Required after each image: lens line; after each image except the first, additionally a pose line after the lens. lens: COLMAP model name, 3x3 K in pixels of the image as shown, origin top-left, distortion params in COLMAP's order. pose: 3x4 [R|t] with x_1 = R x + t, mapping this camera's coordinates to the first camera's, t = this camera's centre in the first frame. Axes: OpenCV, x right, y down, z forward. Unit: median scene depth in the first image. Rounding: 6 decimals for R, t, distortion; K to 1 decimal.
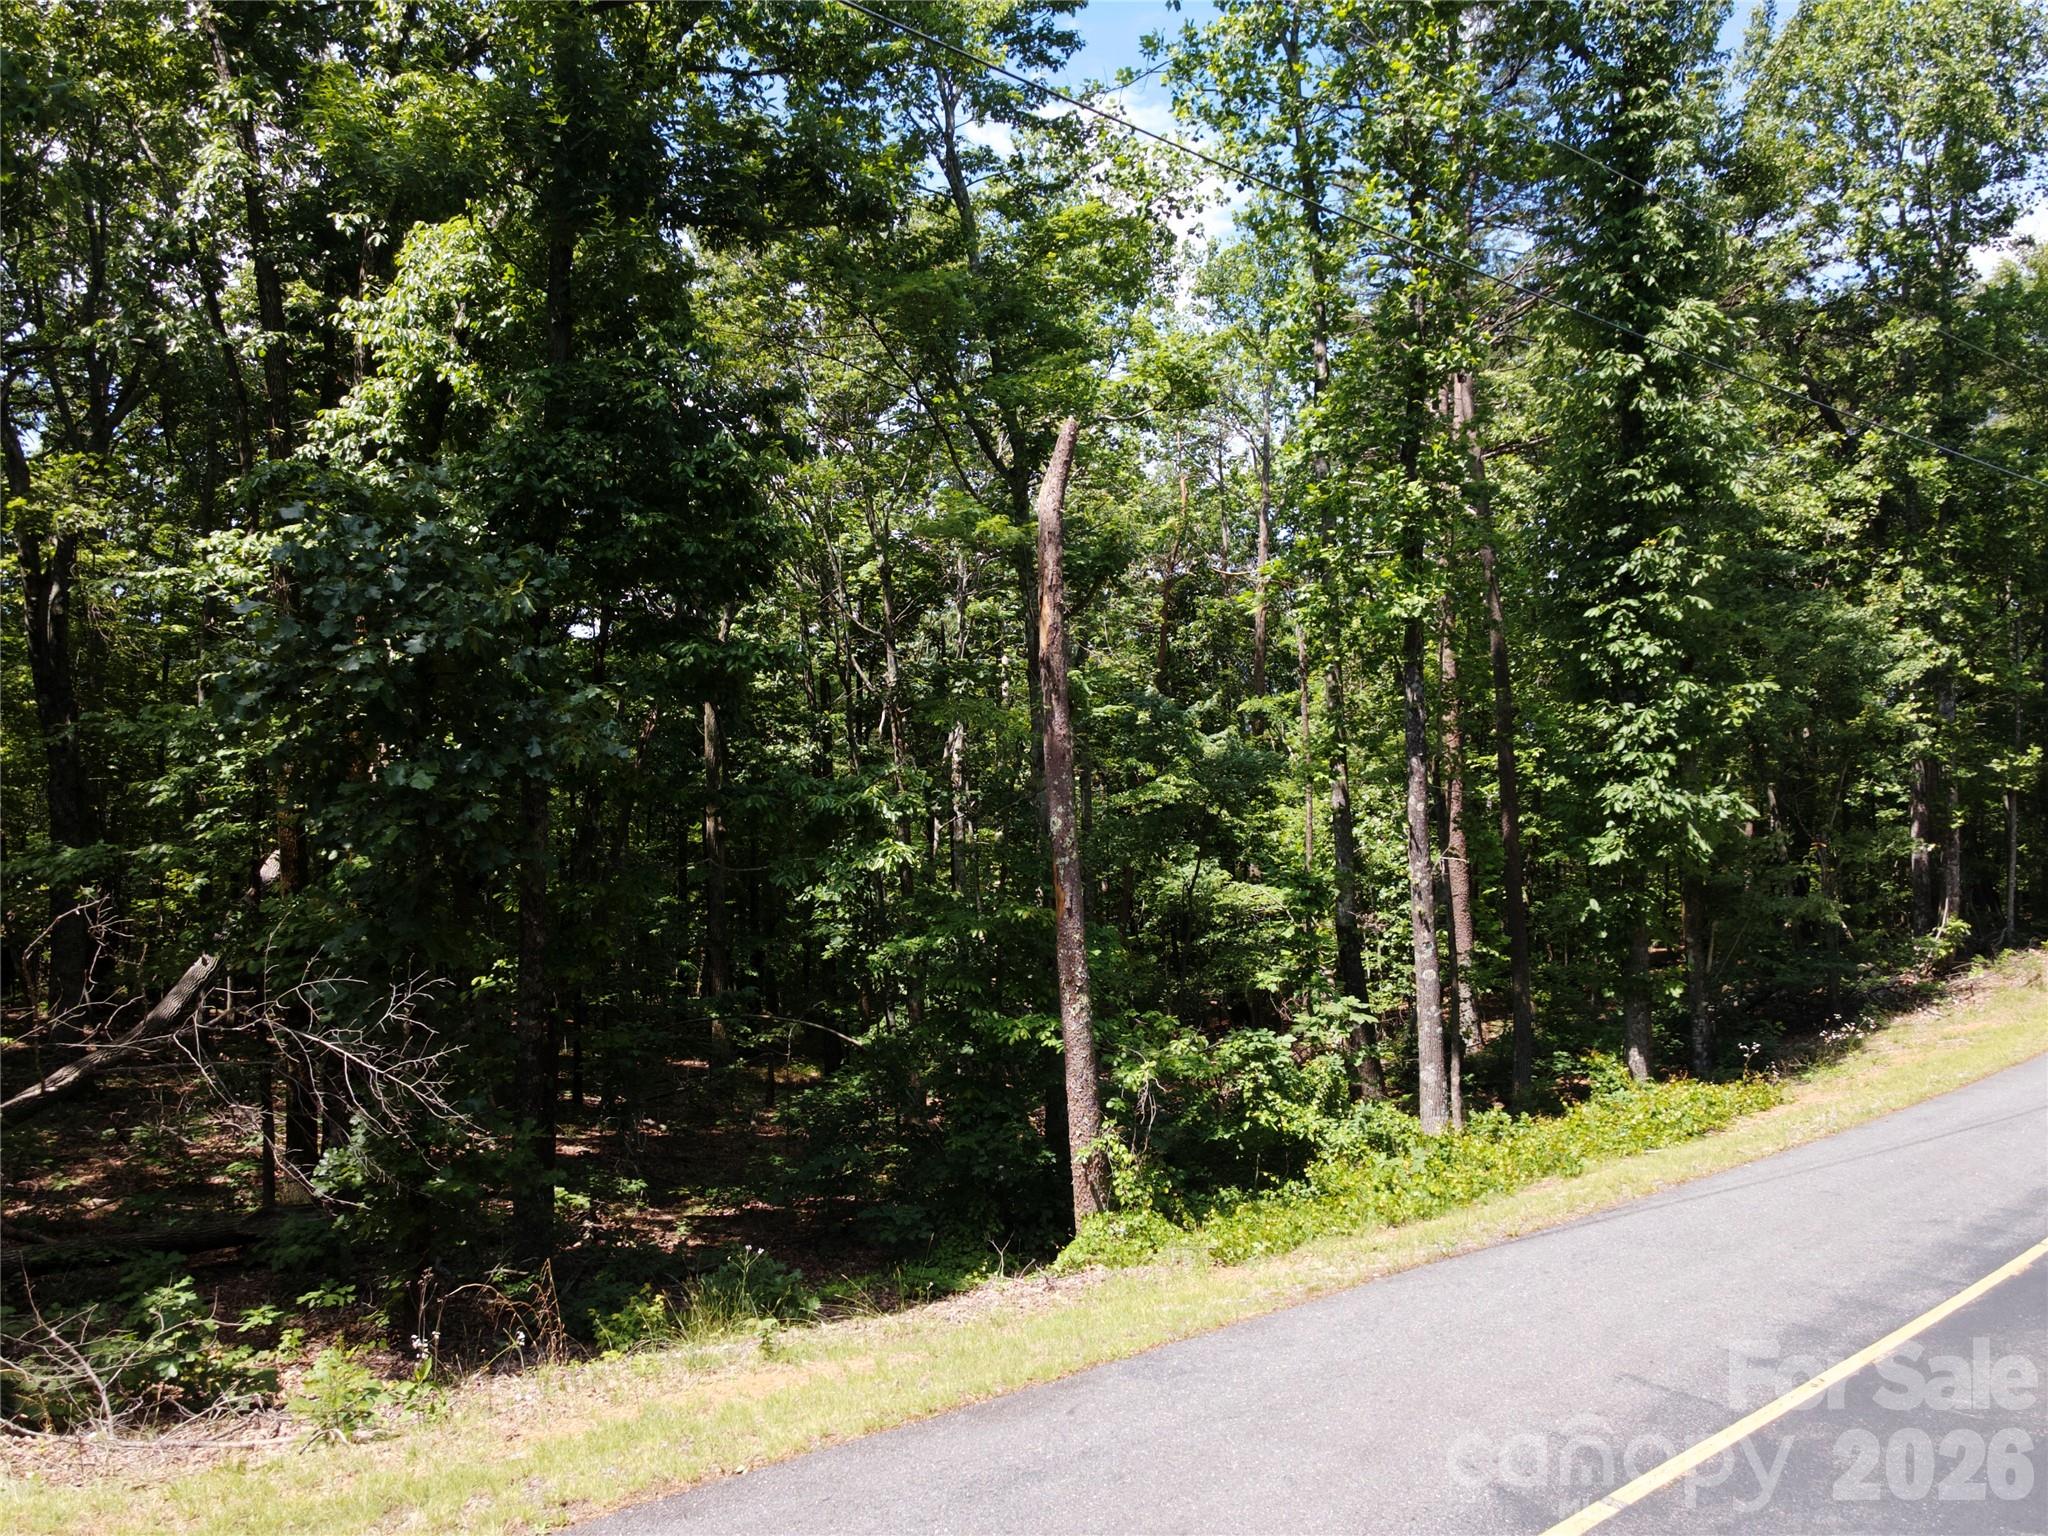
lens RADIAL K [[1499.0, 0, 1024.7], [0, 1499.0, 757.2], [0, 0, 1]] dist [0.061616, 0.007880]
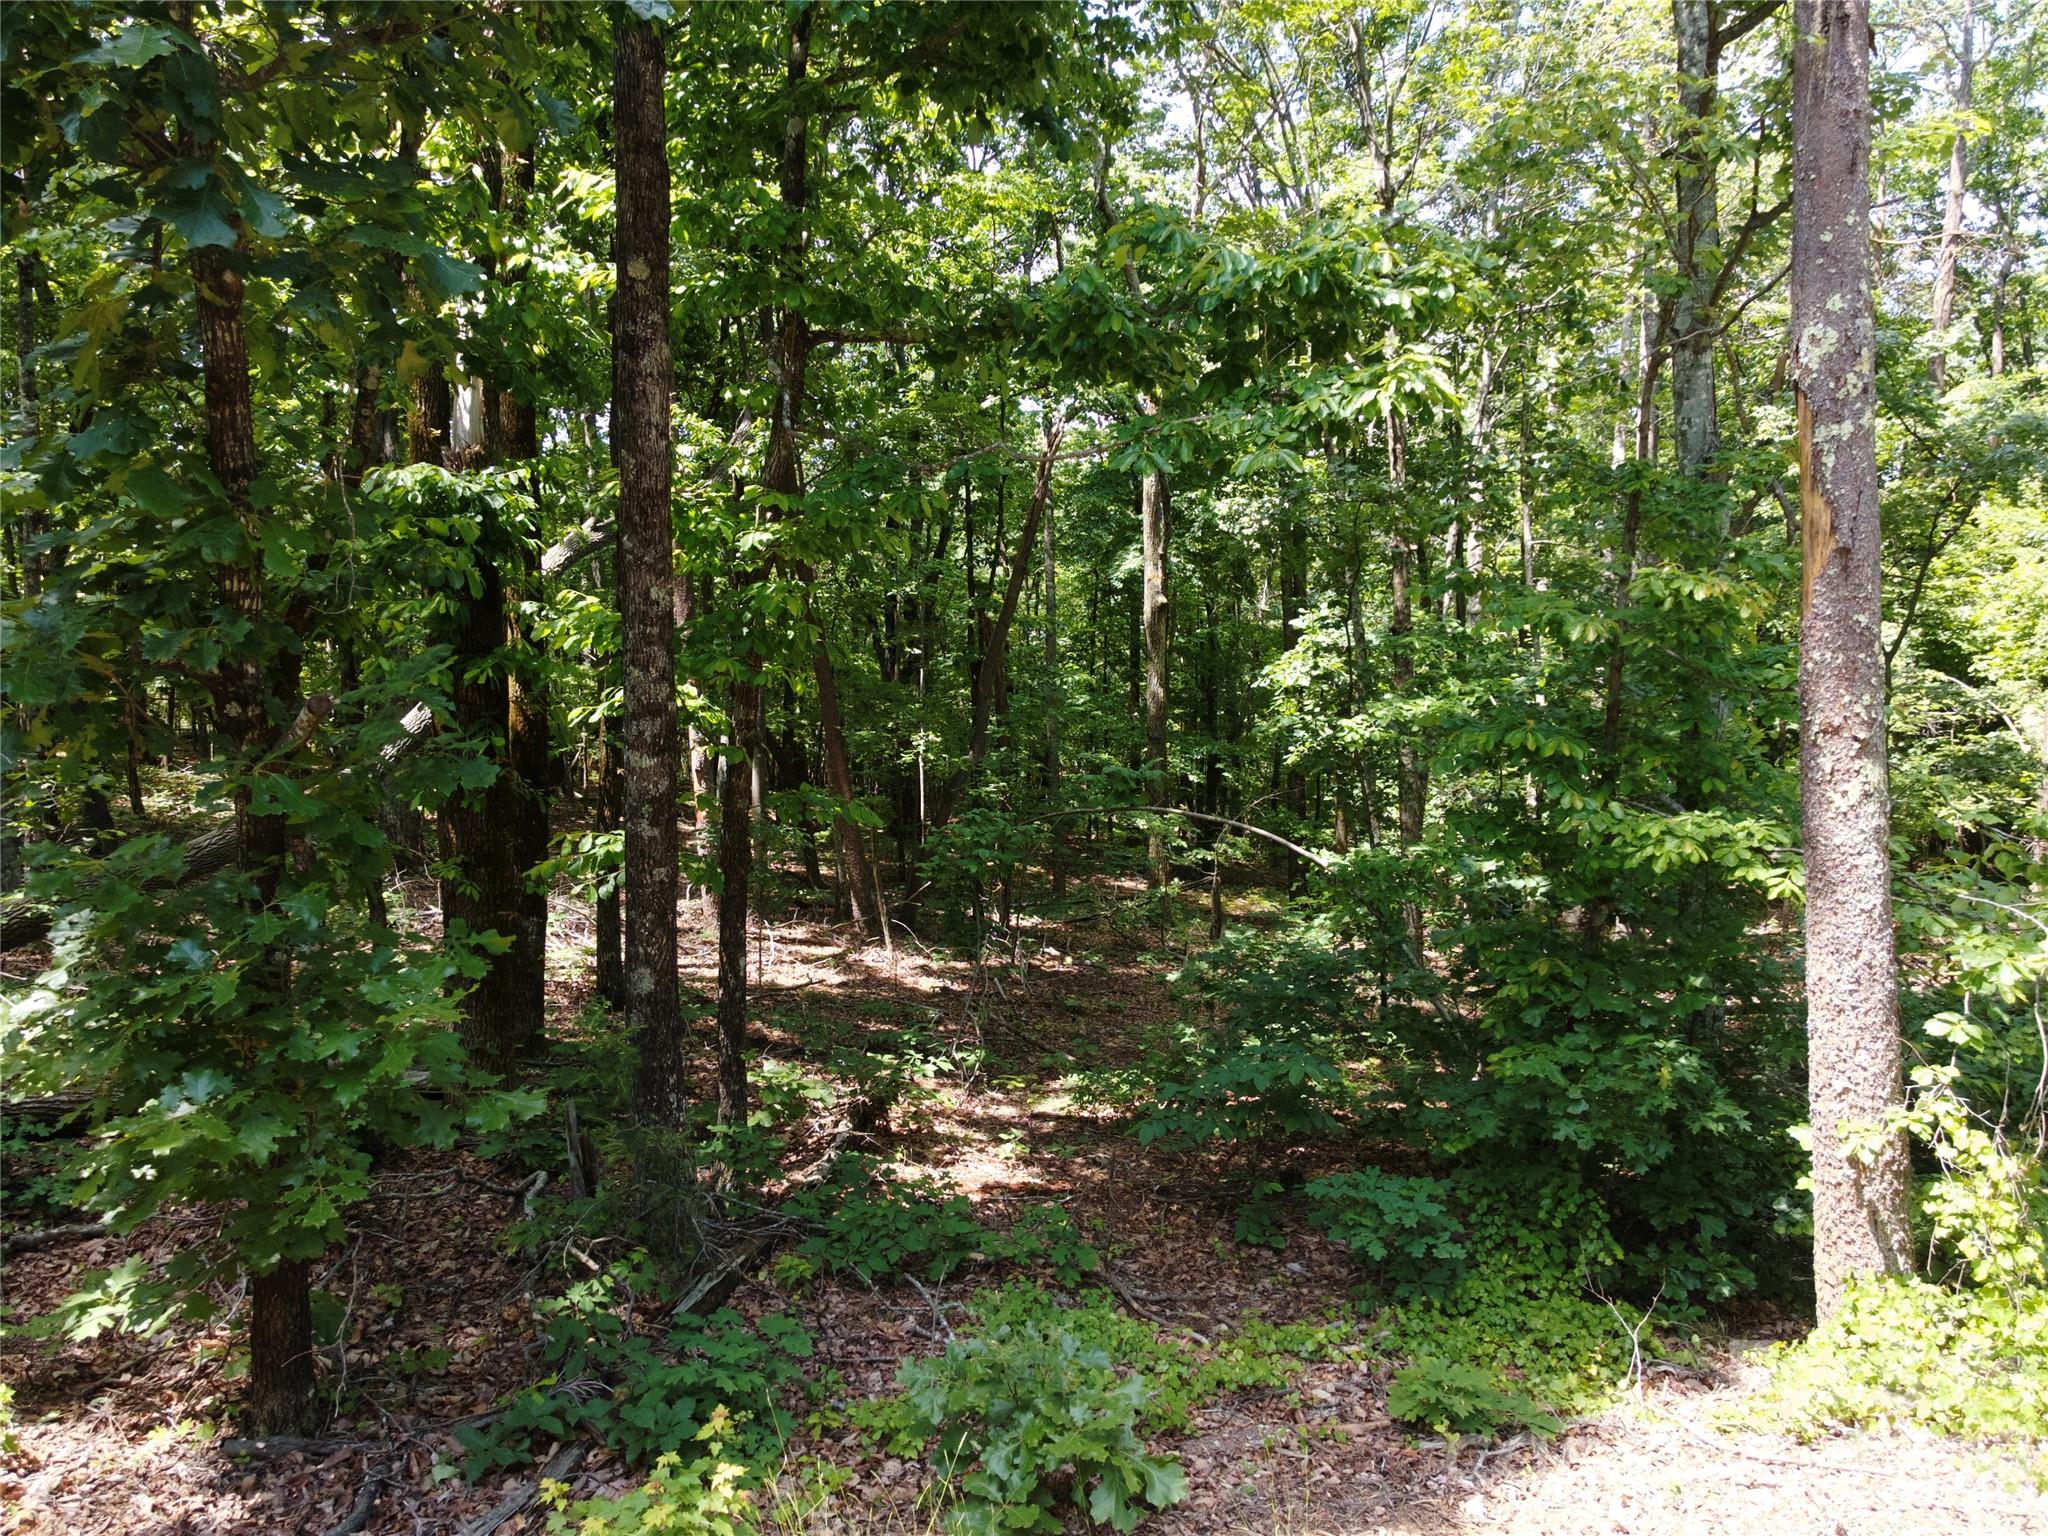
lens RADIAL K [[1499.0, 0, 1024.7], [0, 1499.0, 757.2], [0, 0, 1]] dist [0.061616, 0.007880]
pose [[0.950073, 0.034942, -0.310066, -0.034956], [-0.001192, 0.994109, 0.108377, 0.076202], [0.312027, -0.102597, 0.944518, 0.362771]]
